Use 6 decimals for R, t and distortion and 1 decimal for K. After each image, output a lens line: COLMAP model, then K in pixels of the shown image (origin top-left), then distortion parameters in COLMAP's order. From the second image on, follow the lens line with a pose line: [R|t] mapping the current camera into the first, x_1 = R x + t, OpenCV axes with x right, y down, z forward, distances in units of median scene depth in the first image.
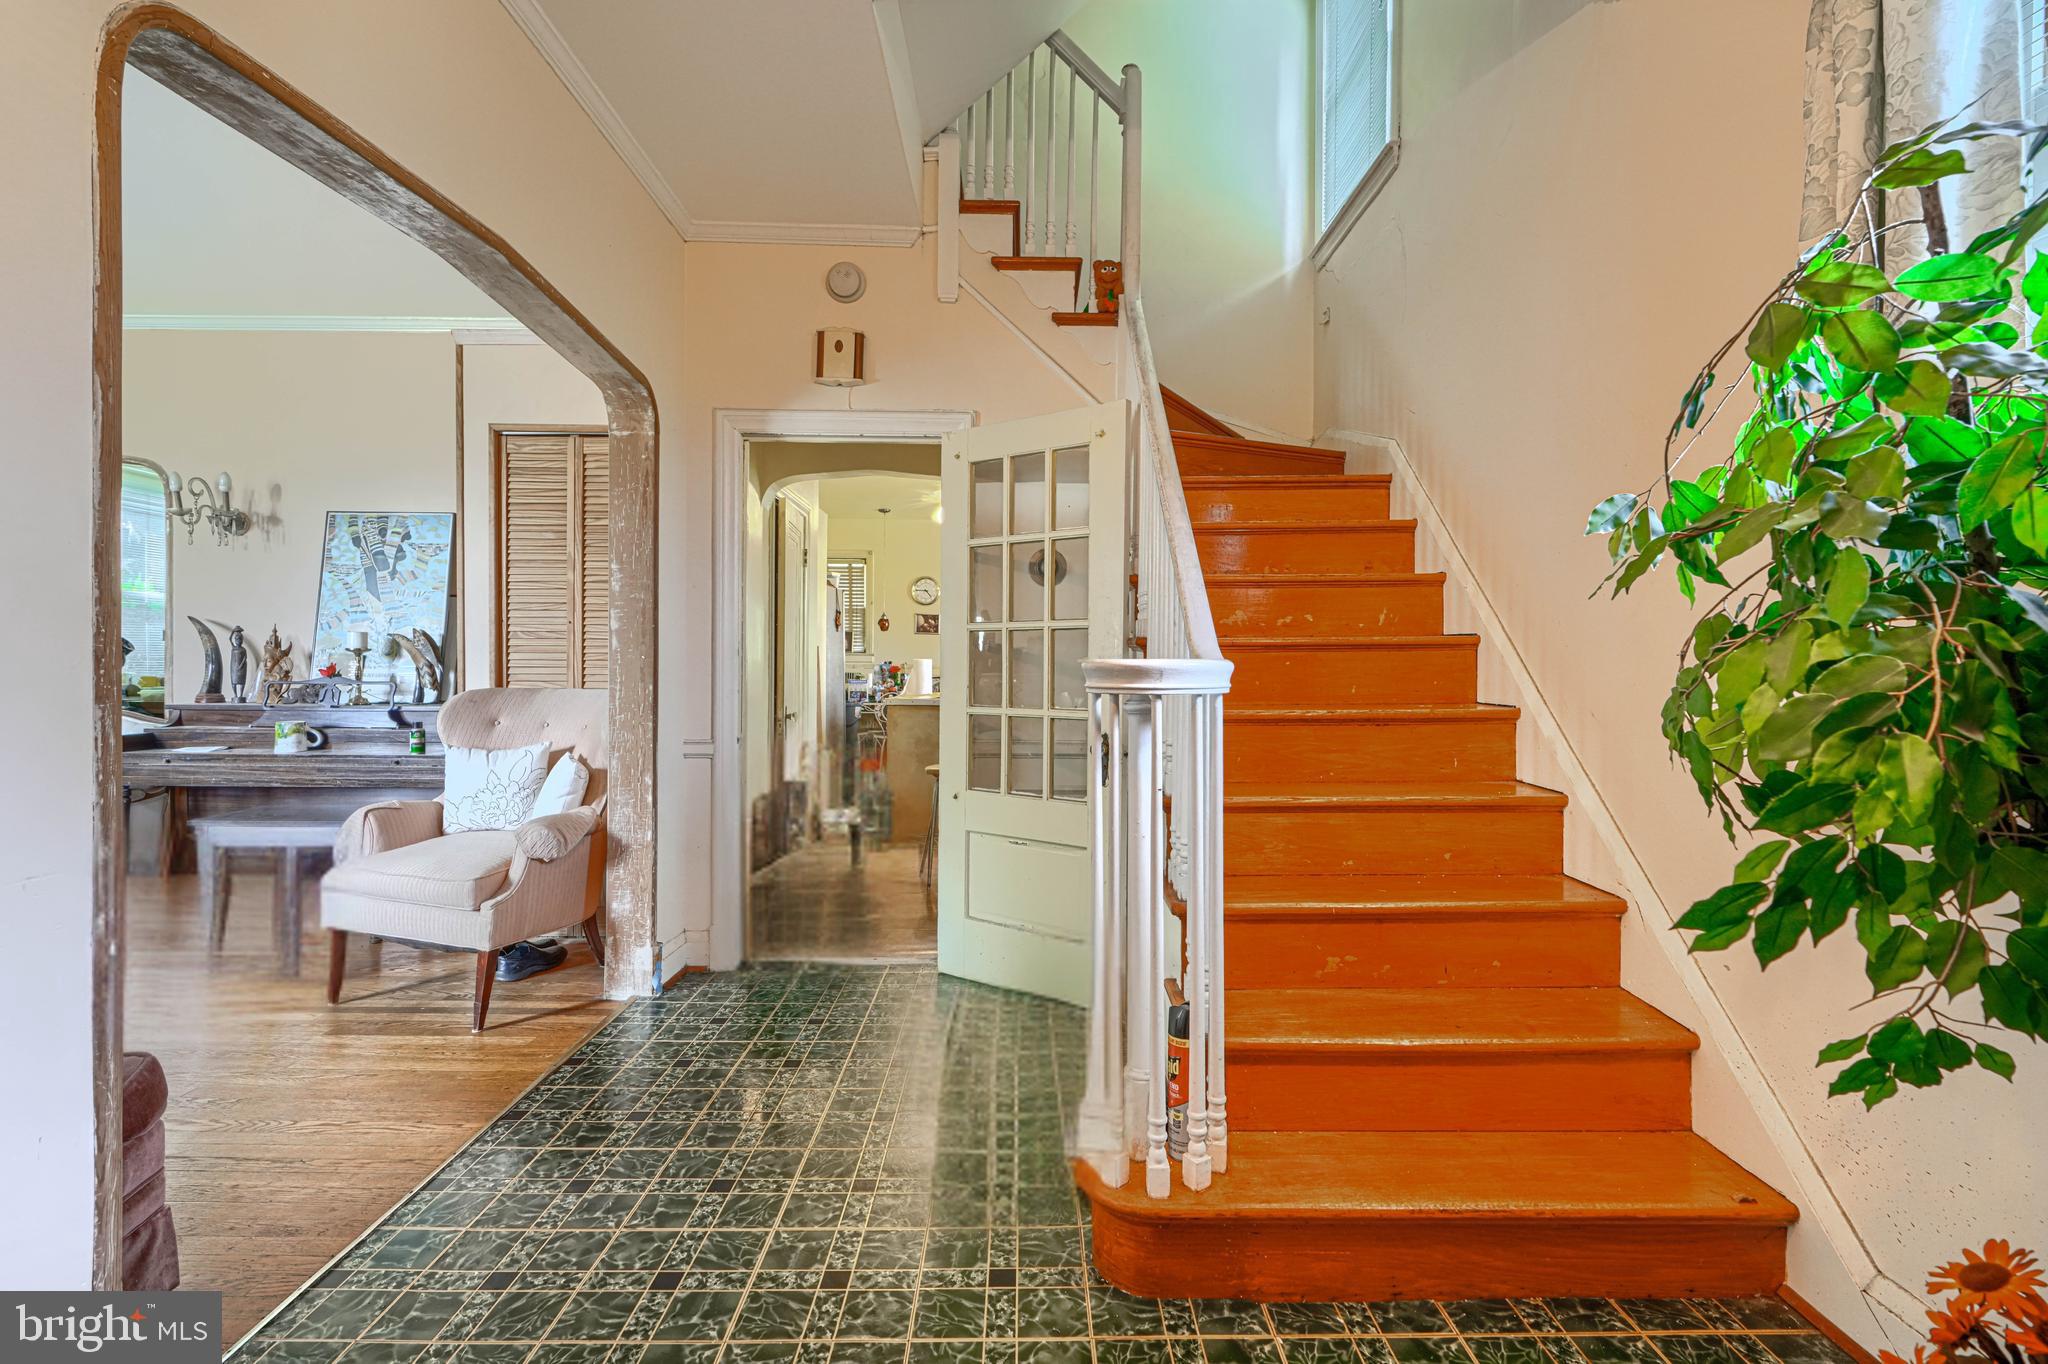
lens RADIAL K [[942.4, 0, 1025.5], [0, 942.4, 673.3], [0, 0, 1]] dist [0.003459, -0.000135]
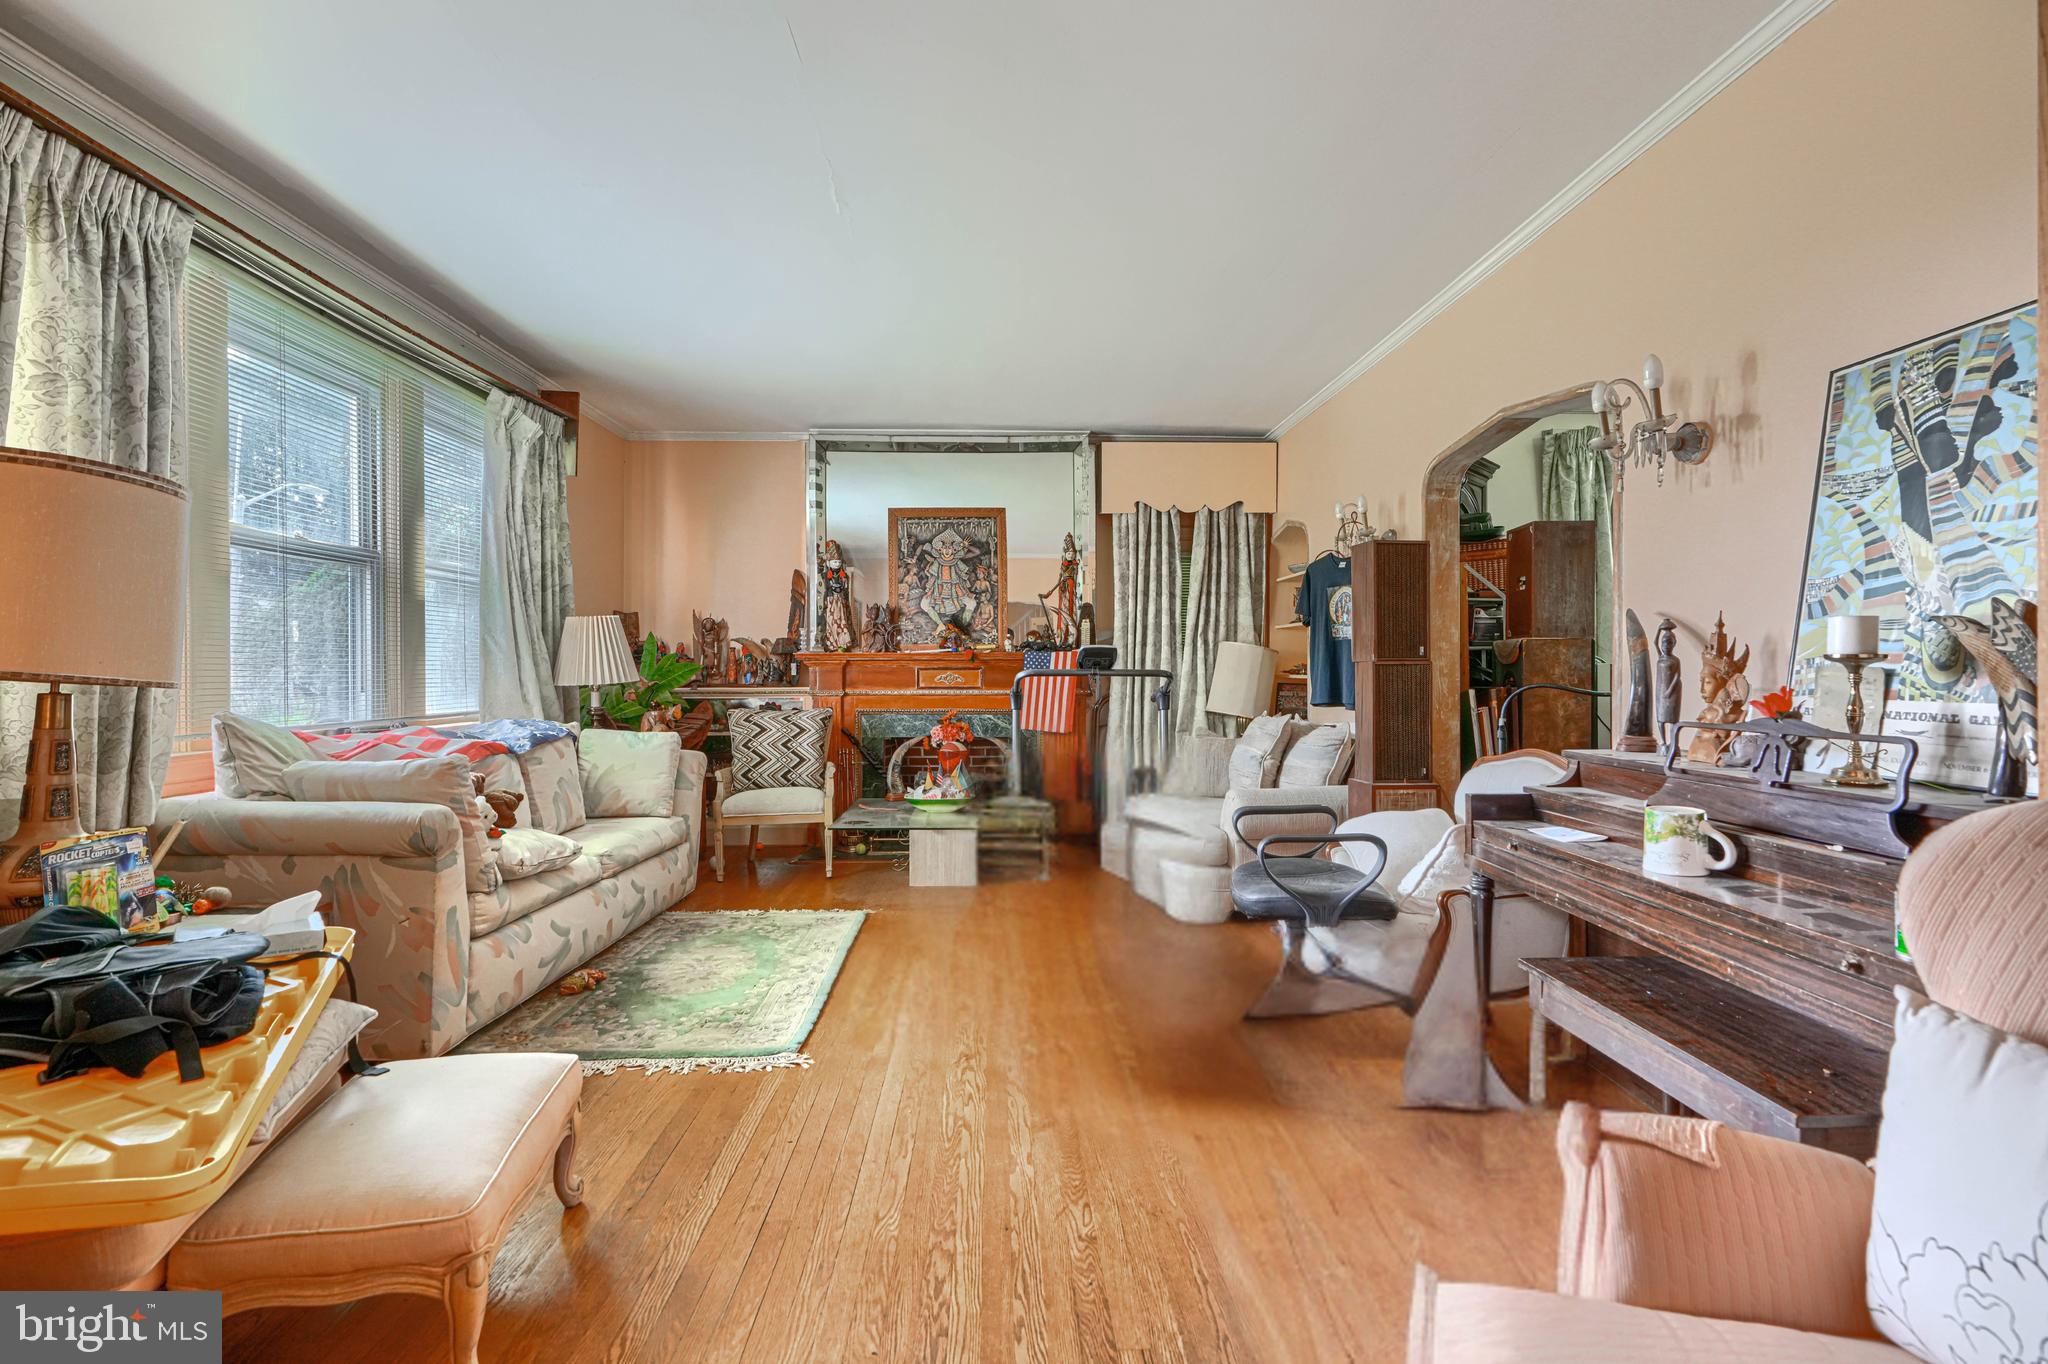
lens RADIAL K [[942.4, 0, 1023.7], [0, 942.4, 677.1], [0, 0, 1]] dist [0.003459, -0.000135]
pose [[0.031874, 0.001849, -0.999490, -0.277572], [-0.004798, 0.999987, 0.001697, -0.014547], [0.999480, 0.004741, 0.031883, 0.590749]]
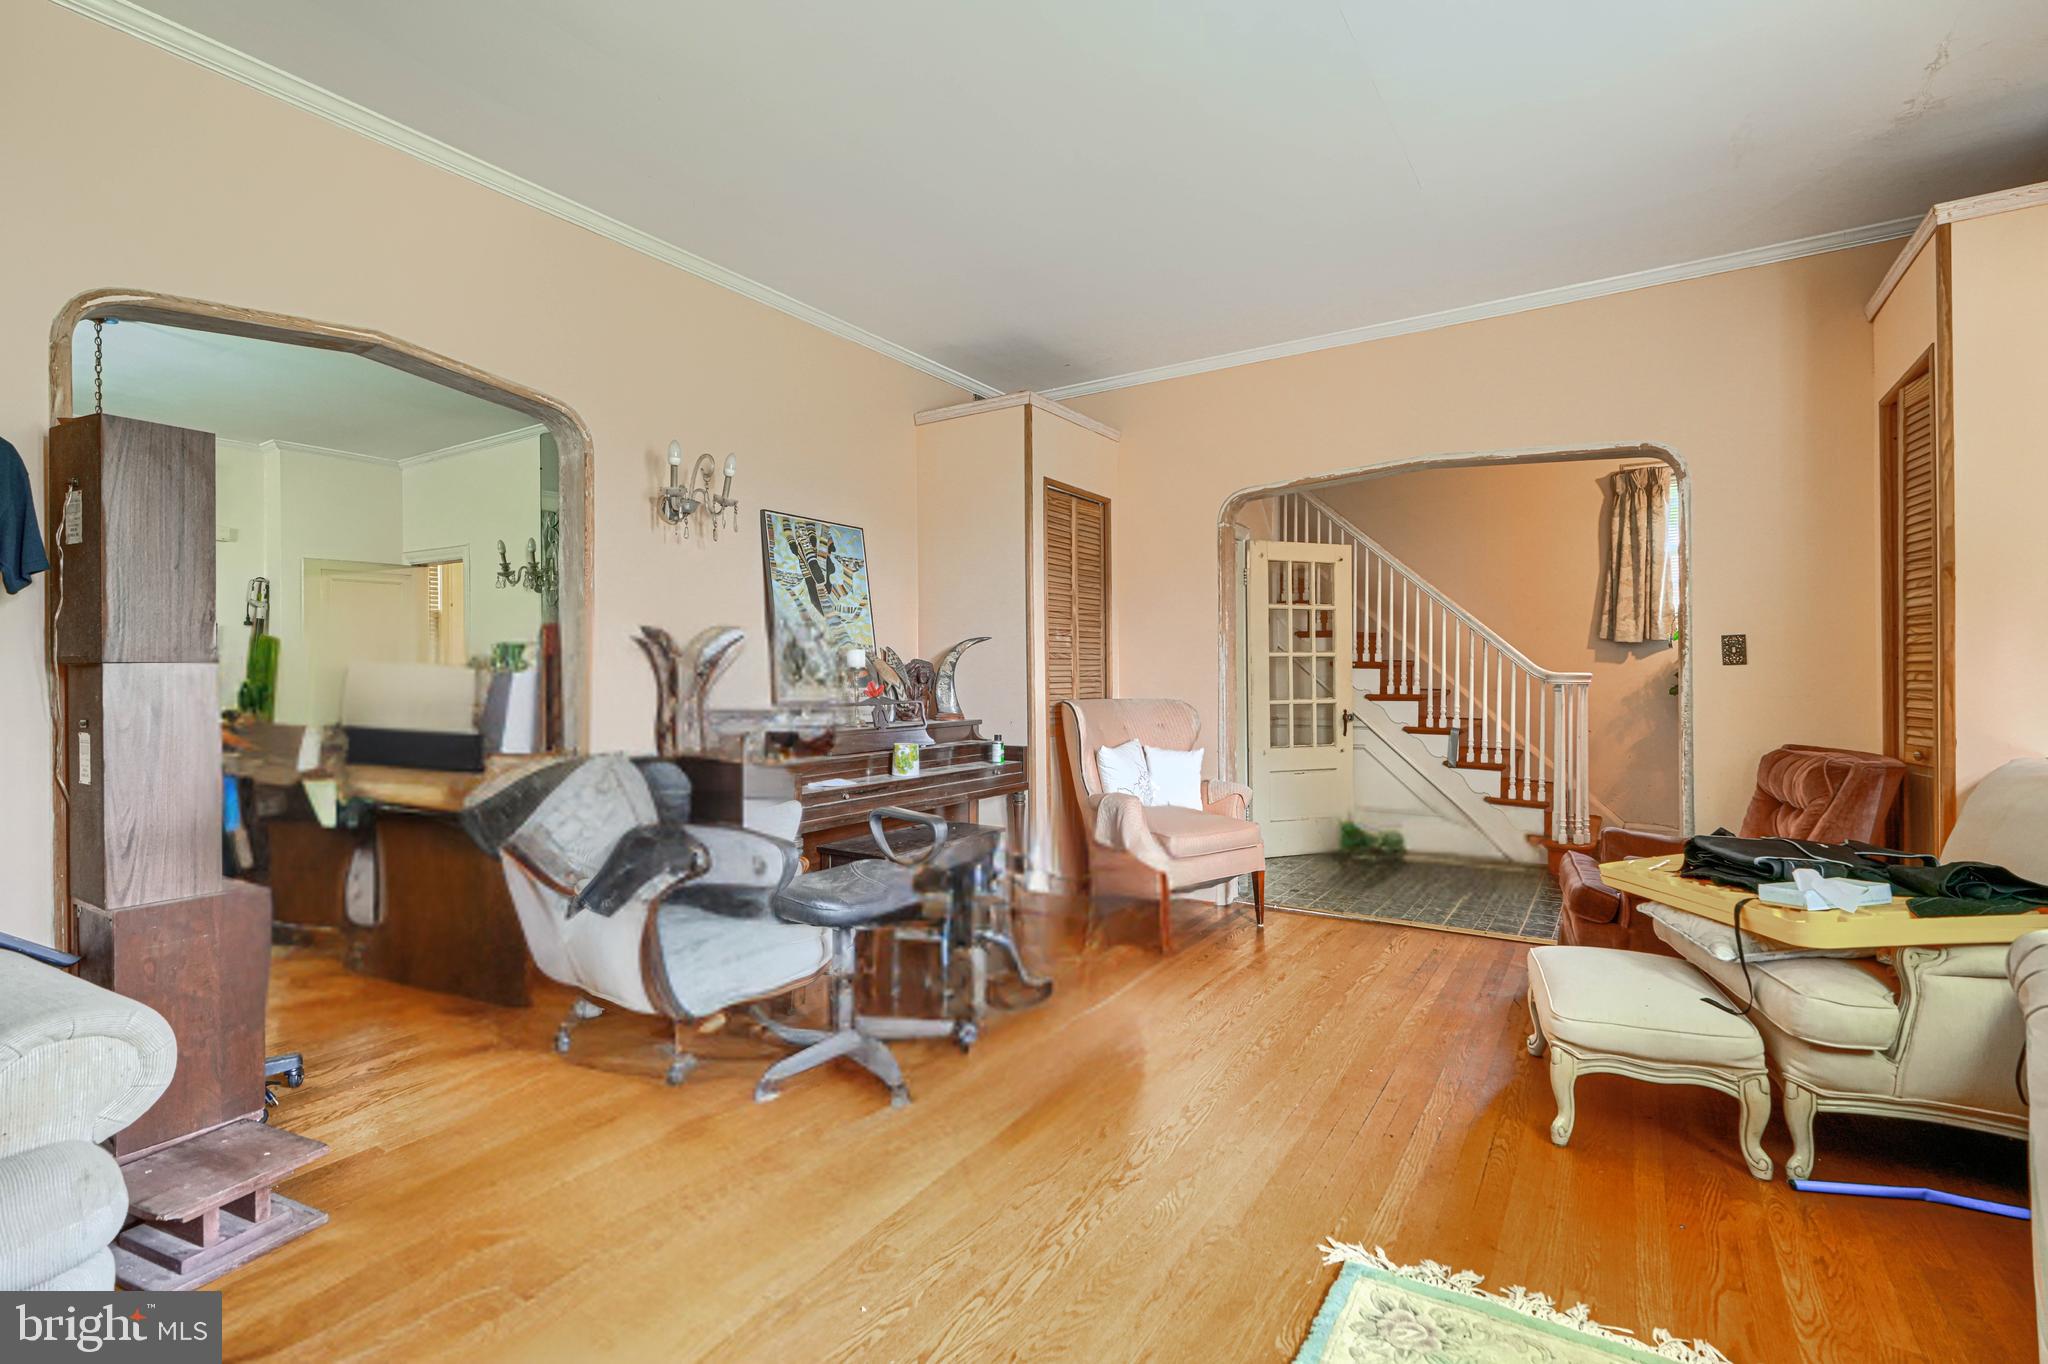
lens RADIAL K [[942.4, 0, 1018.3], [0, 942.4, 675.0], [0, 0, 1]] dist [0.003459, -0.000135]
pose [[0.549908, -0.012196, 0.835136, -1.380150], [0.016030, 0.999863, 0.004047, -0.019629], [-0.835072, 0.011162, 0.550028, 0.338502]]
